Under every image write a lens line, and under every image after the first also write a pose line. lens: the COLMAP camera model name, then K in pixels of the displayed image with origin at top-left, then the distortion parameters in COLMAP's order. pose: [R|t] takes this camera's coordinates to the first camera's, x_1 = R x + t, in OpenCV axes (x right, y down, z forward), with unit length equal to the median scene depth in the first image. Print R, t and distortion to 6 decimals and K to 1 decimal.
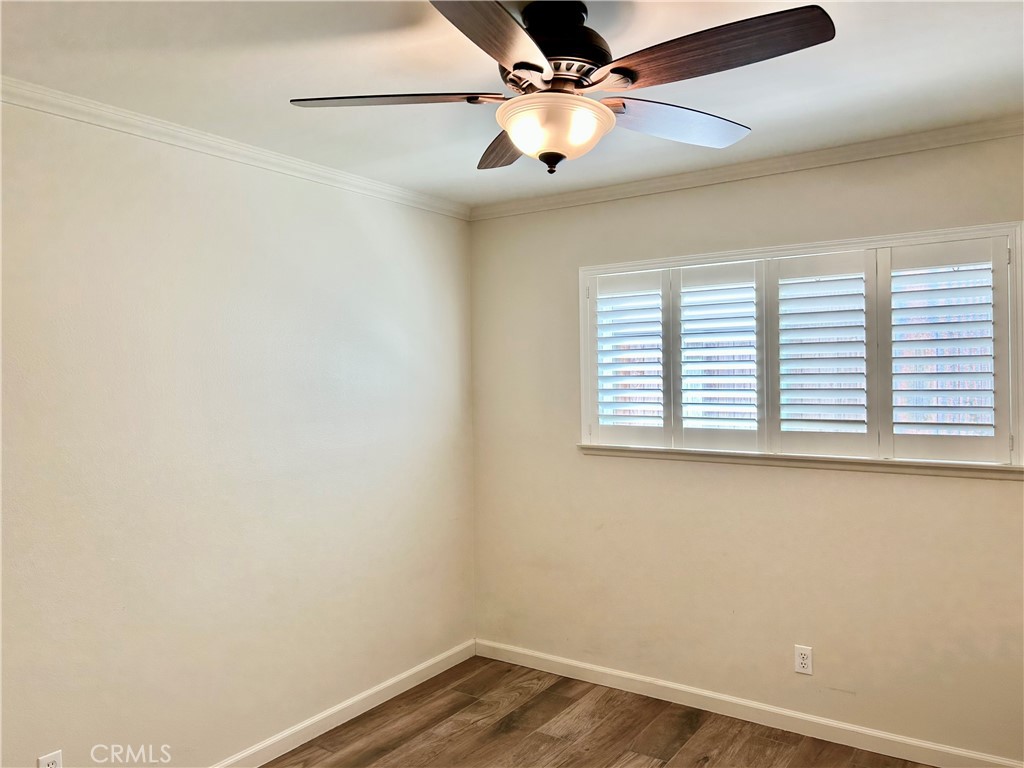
lens RADIAL K [[770.1, 0, 509.7], [0, 770.1, 360.8], [0, 0, 1]] dist [0.048756, -0.006581]
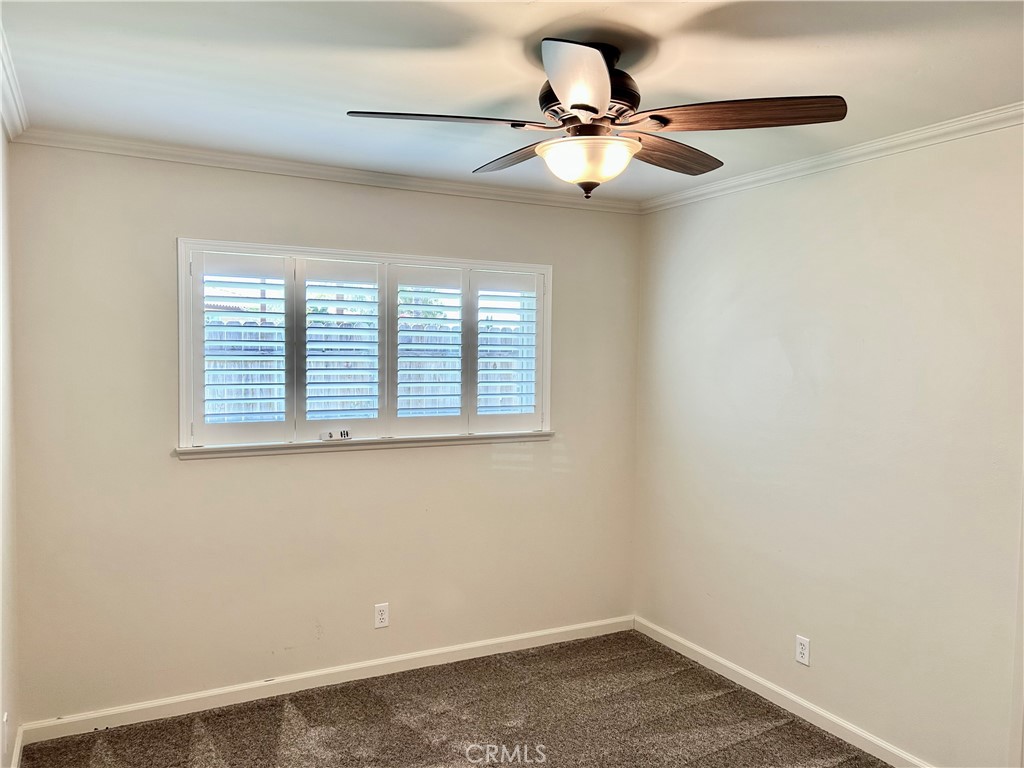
lens RADIAL K [[770.1, 0, 497.6], [0, 770.1, 375.4], [0, 0, 1]] dist [0.048756, -0.006581]
pose [[0.450250, 0.001813, 0.892901, -0.594932], [-0.026592, 0.999582, 0.011379, 0.011494], [-0.892507, -0.028868, 0.450110, 0.357085]]
